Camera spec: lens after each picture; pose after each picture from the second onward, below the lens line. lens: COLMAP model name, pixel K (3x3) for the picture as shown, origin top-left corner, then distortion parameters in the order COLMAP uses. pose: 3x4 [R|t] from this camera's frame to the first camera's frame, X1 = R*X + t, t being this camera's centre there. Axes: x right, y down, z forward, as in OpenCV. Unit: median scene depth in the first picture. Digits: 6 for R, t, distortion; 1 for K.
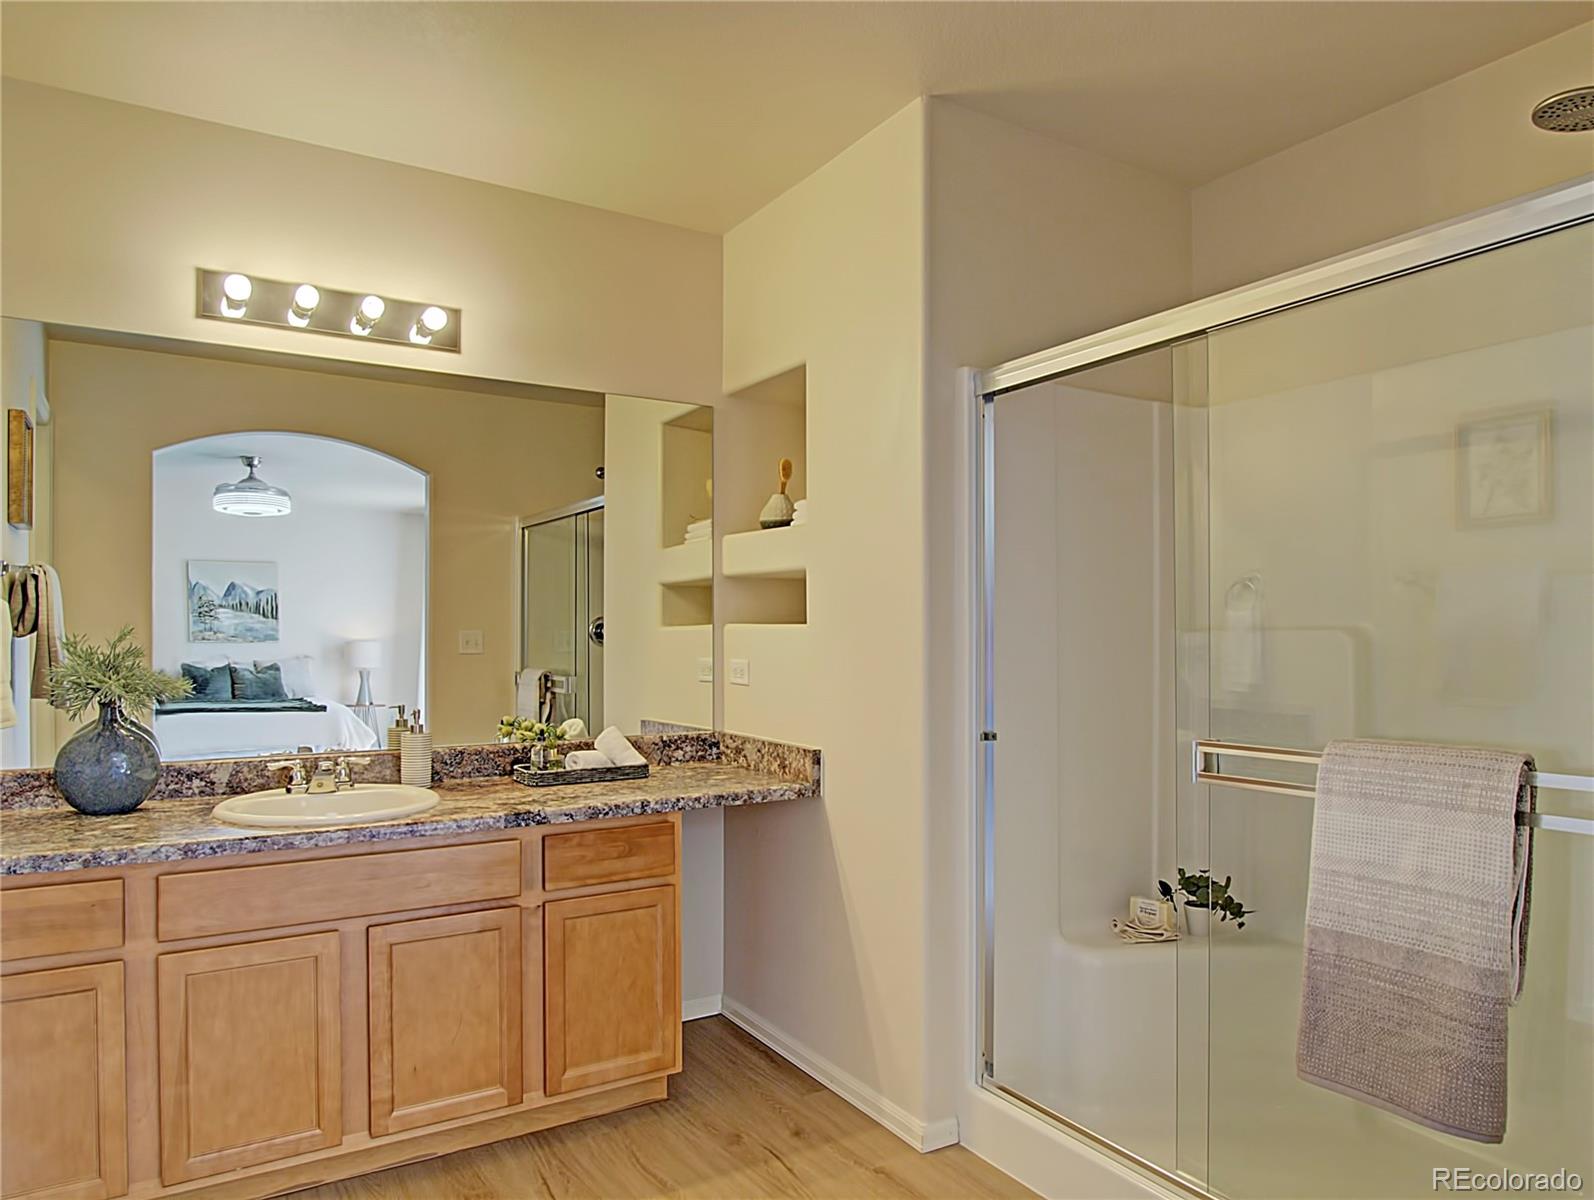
lens RADIAL K [[1021.3, 0, 790.9], [0, 1021.3, 607.3], [0, 0, 1]] dist [-0.027223, -0.003128]
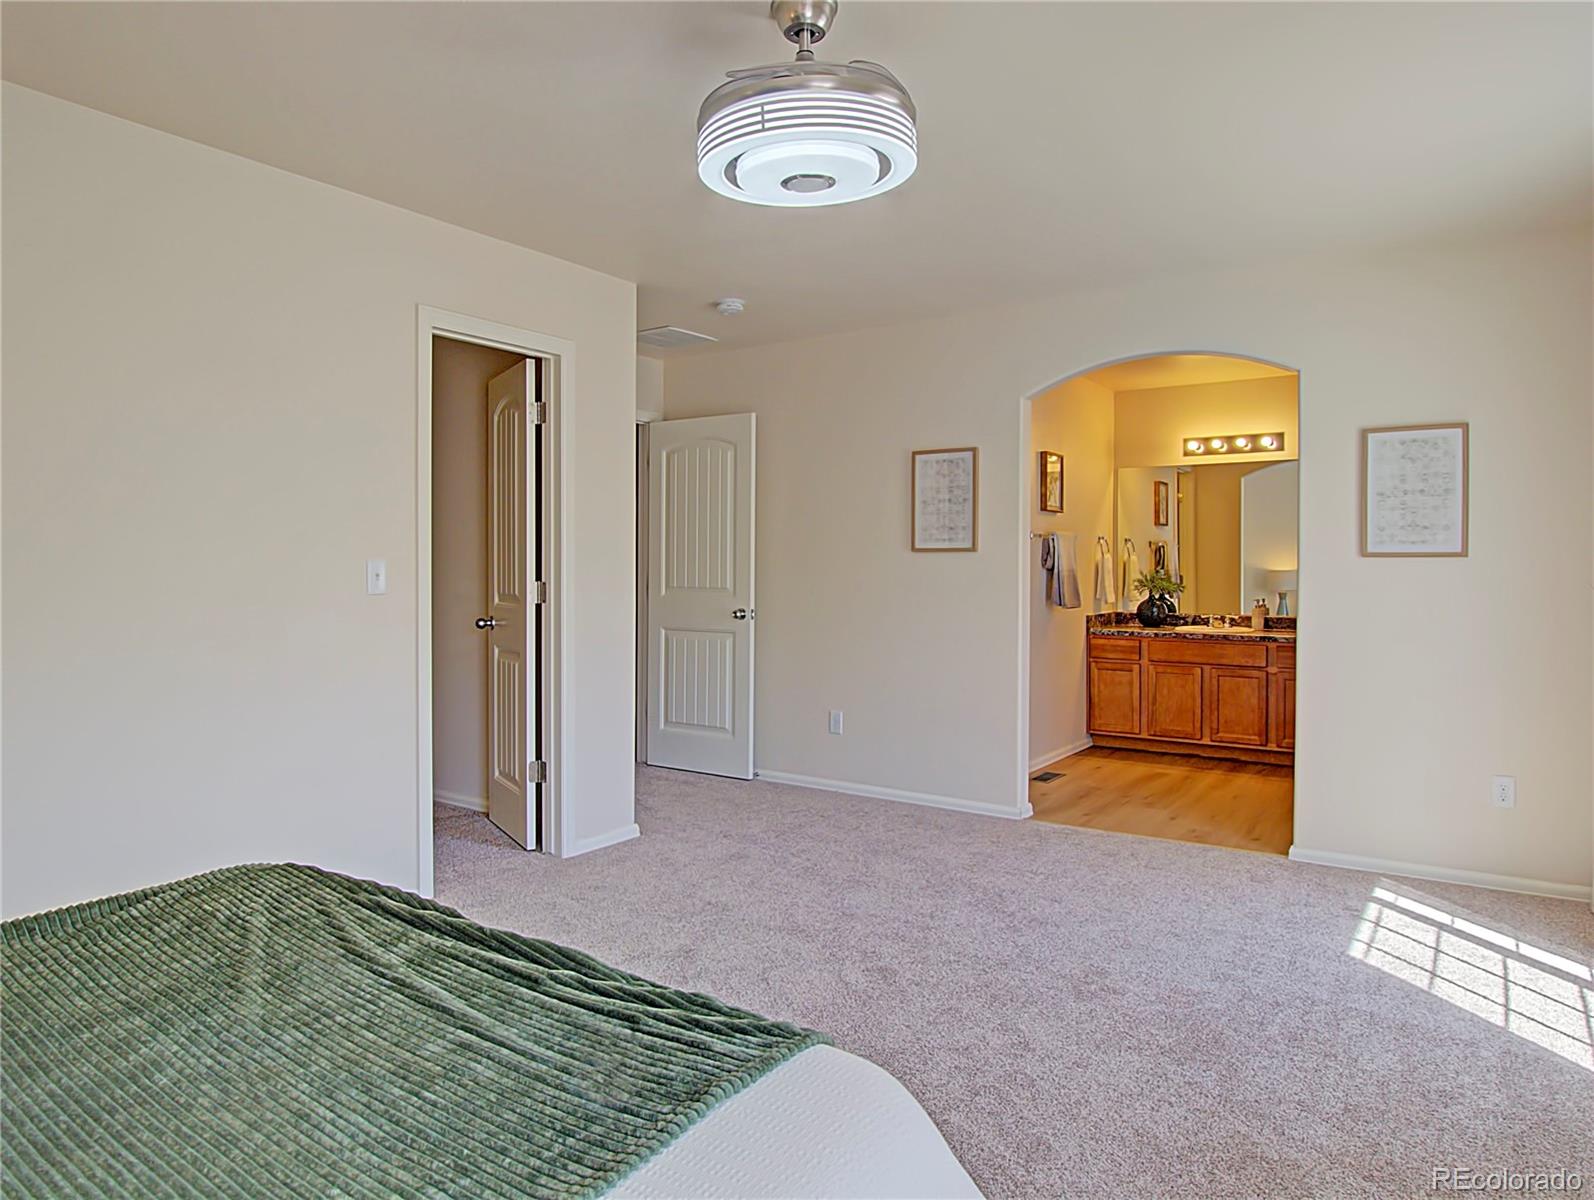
lens RADIAL K [[1022.2, 0, 792.2], [0, 1022.2, 581.1], [0, 0, 1]] dist [-0.025127, 0.000183]
pose [[0.392327, 0.015709, -0.919692, 1.815284], [0.008978, 0.999741, 0.020906, -0.010114], [0.919782, -0.016458, 0.392084, -1.268839]]
